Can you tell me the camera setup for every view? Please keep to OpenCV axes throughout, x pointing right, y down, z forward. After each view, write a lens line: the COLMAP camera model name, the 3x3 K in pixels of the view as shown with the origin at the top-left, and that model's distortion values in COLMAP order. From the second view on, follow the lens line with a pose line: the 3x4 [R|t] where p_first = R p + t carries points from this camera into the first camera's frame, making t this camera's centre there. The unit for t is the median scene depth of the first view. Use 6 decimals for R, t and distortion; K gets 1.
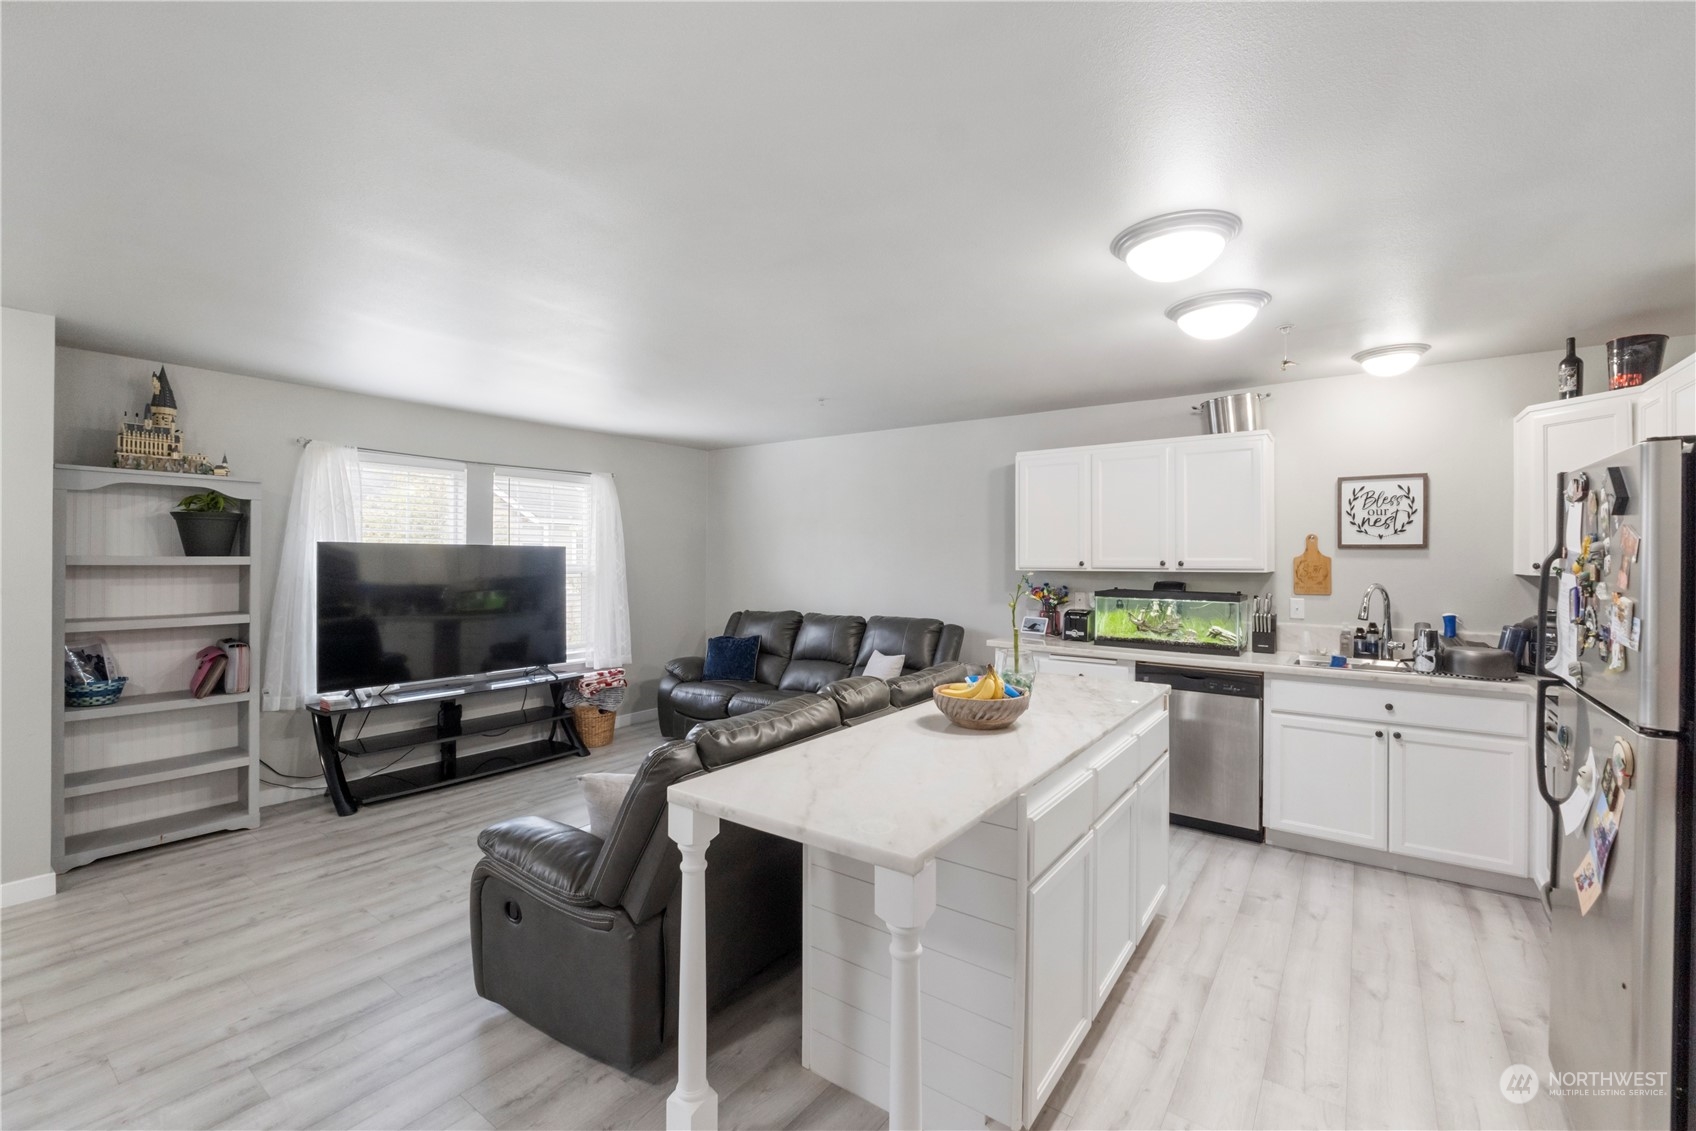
lens RADIAL K [[712.5, 0, 848.1], [0, 712.5, 554.4], [0, 0, 1]] dist [-0.003854, -0.001080]
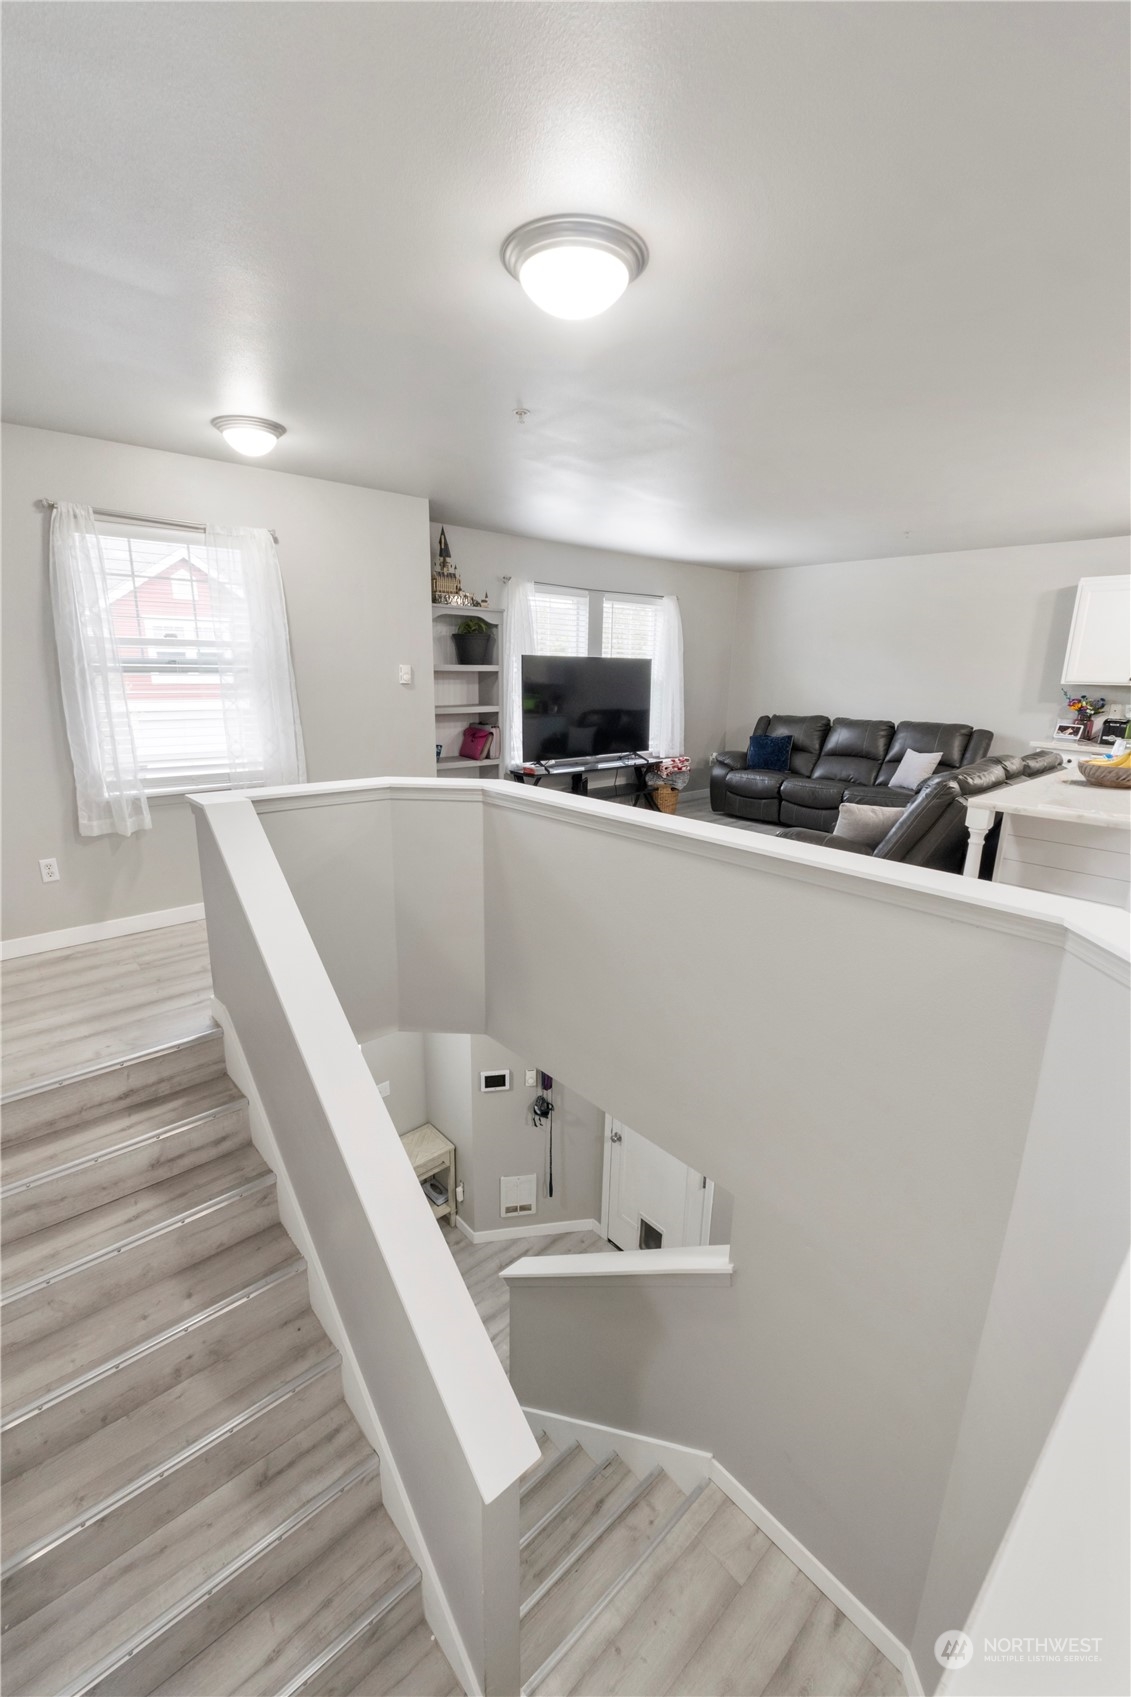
lens RADIAL K [[712.9, 0, 557.1], [0, 712.9, 850.5], [0, 0, 1]] dist [-0.003854, -0.001080]
pose [[0.977092, 0.063170, -0.203227, -0.387364], [-0.009500, 0.966926, 0.254878, -0.003904], [0.212606, -0.247109, 0.945376, -0.434666]]
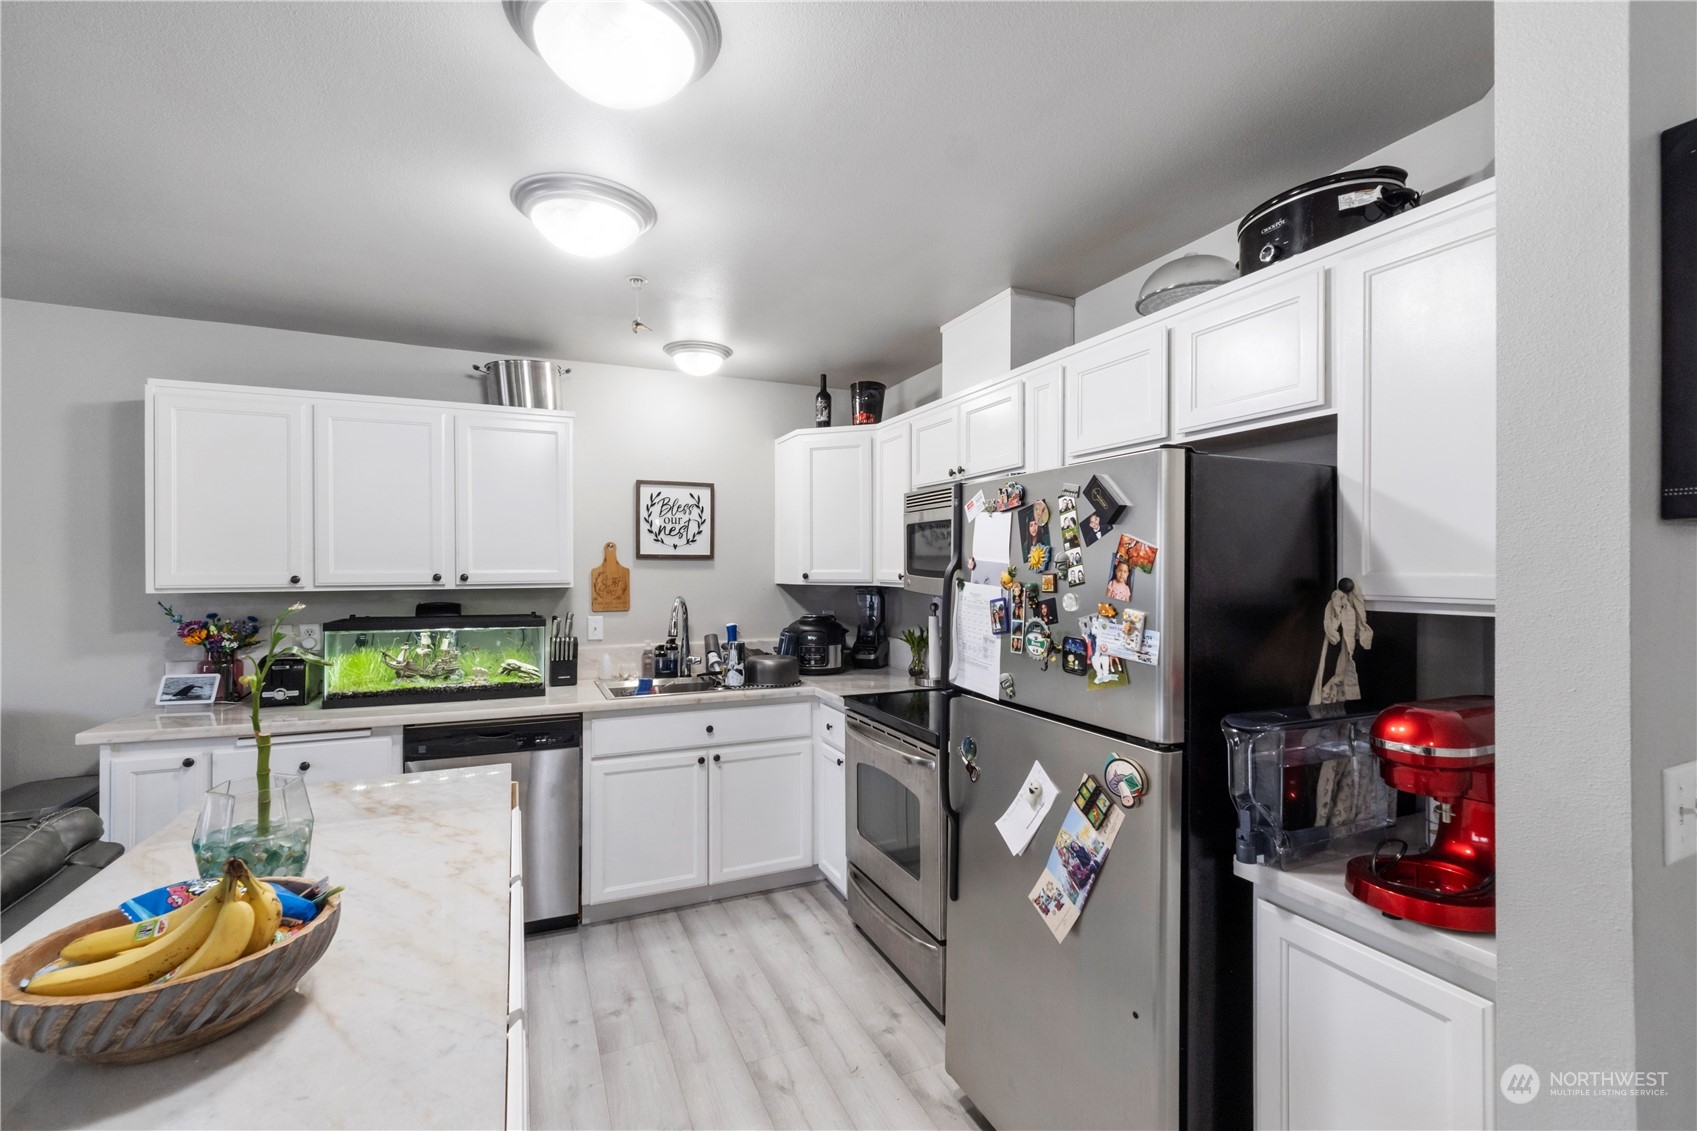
lens RADIAL K [[735.6, 0, 848.9], [0, 735.6, 571.7], [0, 0, 1]] dist [0.008981, -0.000034]
pose [[0.497428, -0.005404, 0.867488, 0.014165], [-0.001427, 0.999974, 0.007047, 0.001192], [-0.867504, -0.004743, 0.497408, 0.301737]]
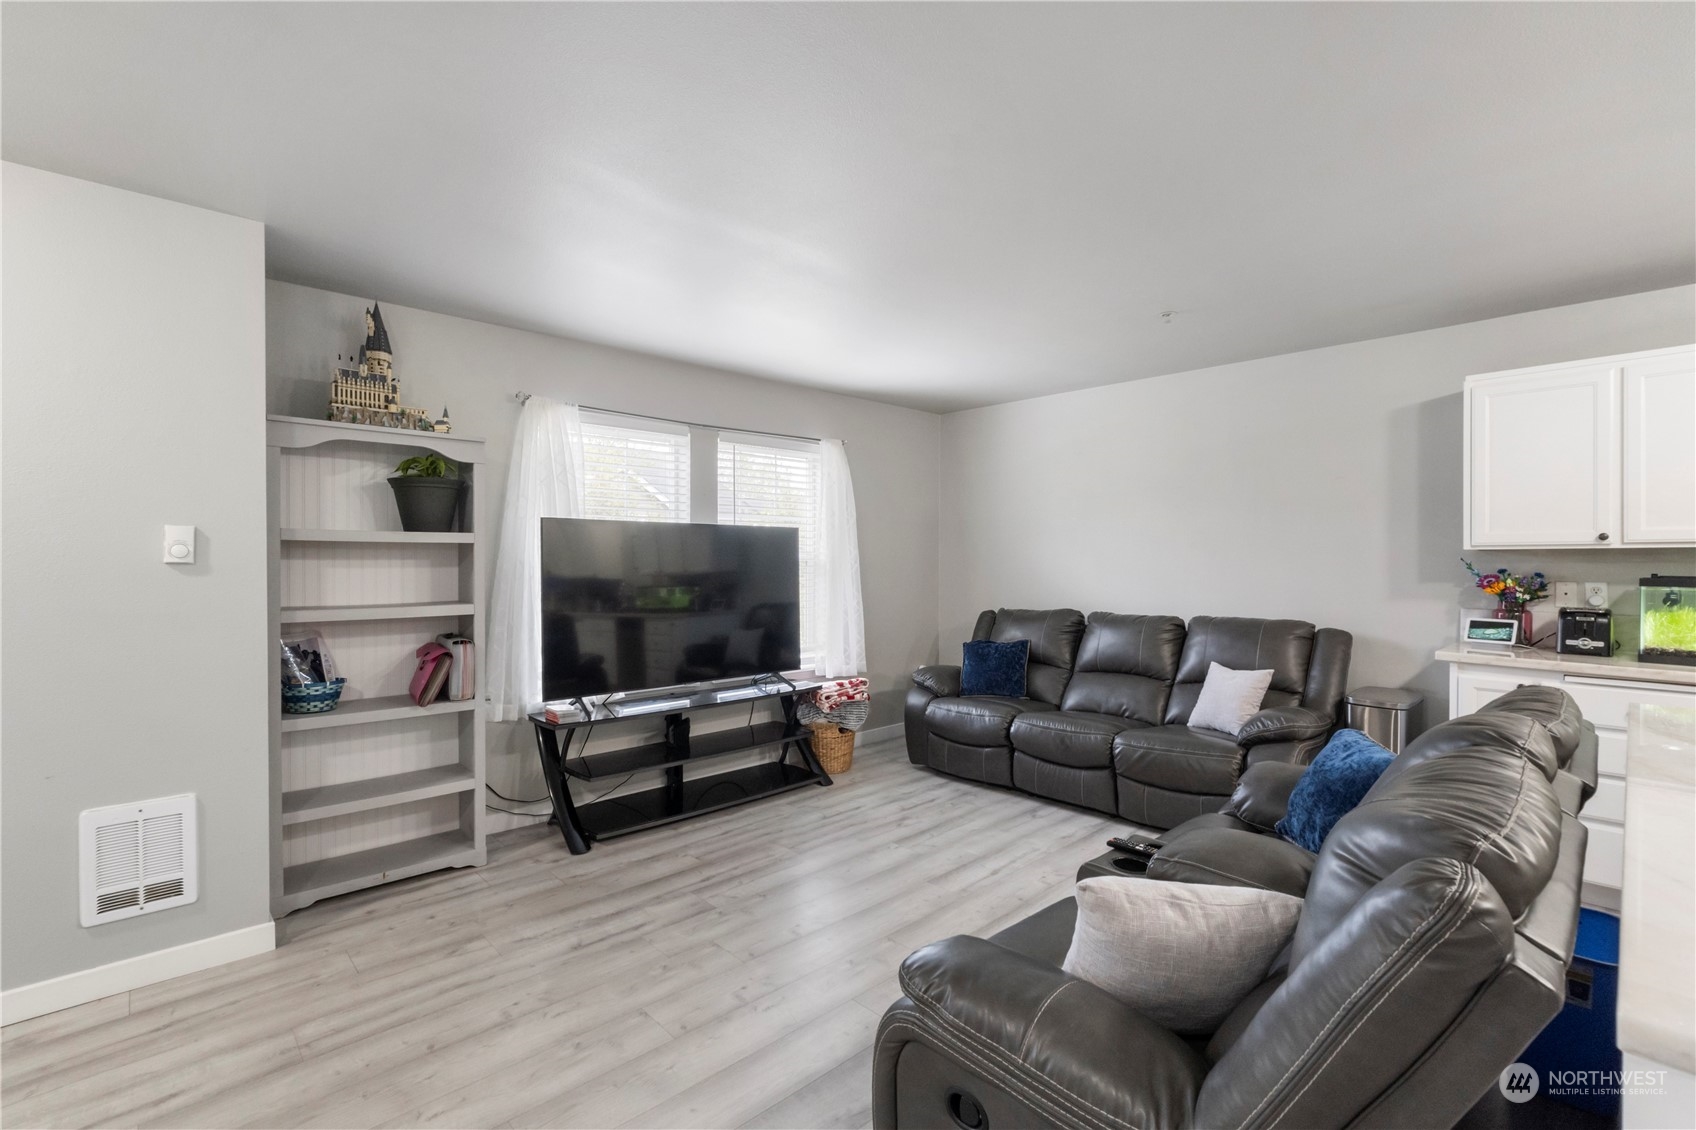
lens RADIAL K [[756.0, 0, 848.0], [0, 756.0, 565.0], [0, 0, 1]] dist [0.001502, -0.000087]
pose [[0.983340, -0.002785, -0.181754, -0.252422], [0.005041, 0.999916, 0.011950, 0.030261], [0.181706, -0.012667, 0.983271, 0.217098]]
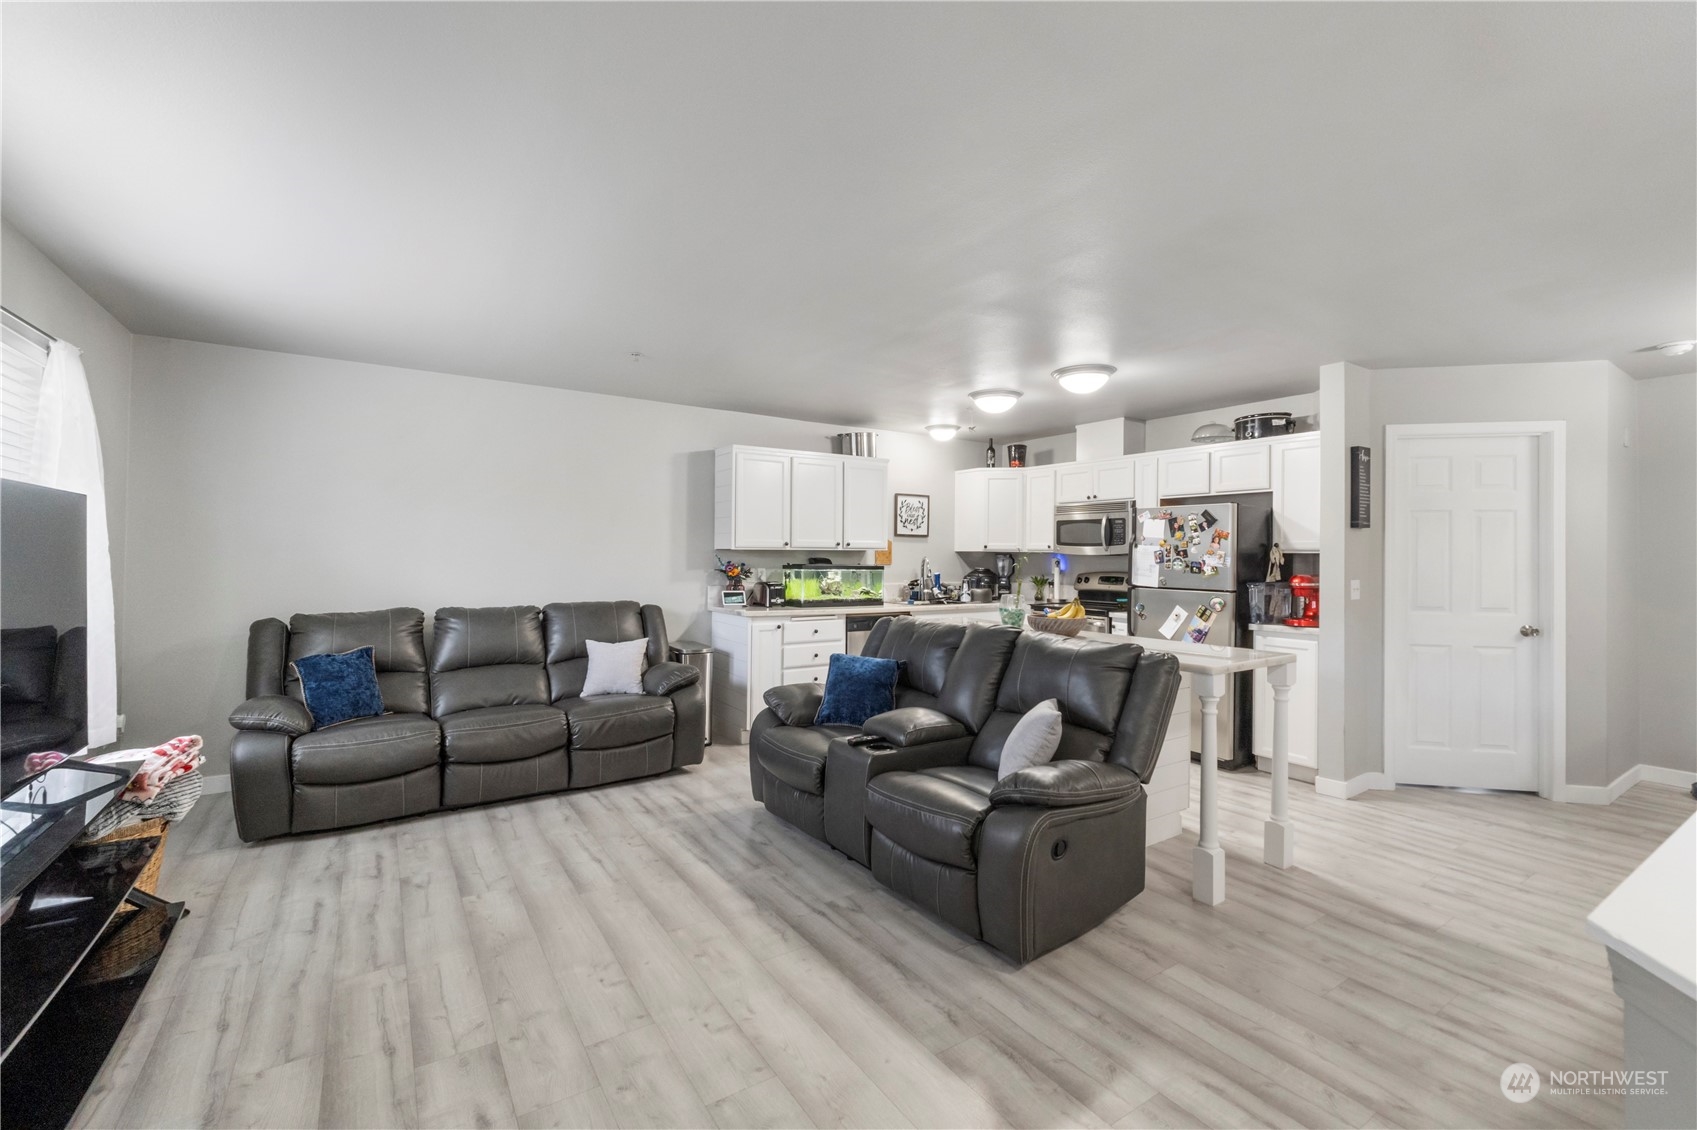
lens RADIAL K [[717.4, 0, 847.0], [0, 717.4, 557.0], [0, 0, 1]] dist [-0.000446, -0.000223]
pose [[0.352033, -0.001898, 0.935986, -0.898206], [-0.010385, 0.999928, 0.005933, 0.030827], [-0.935930, -0.011809, 0.351988, 0.517456]]
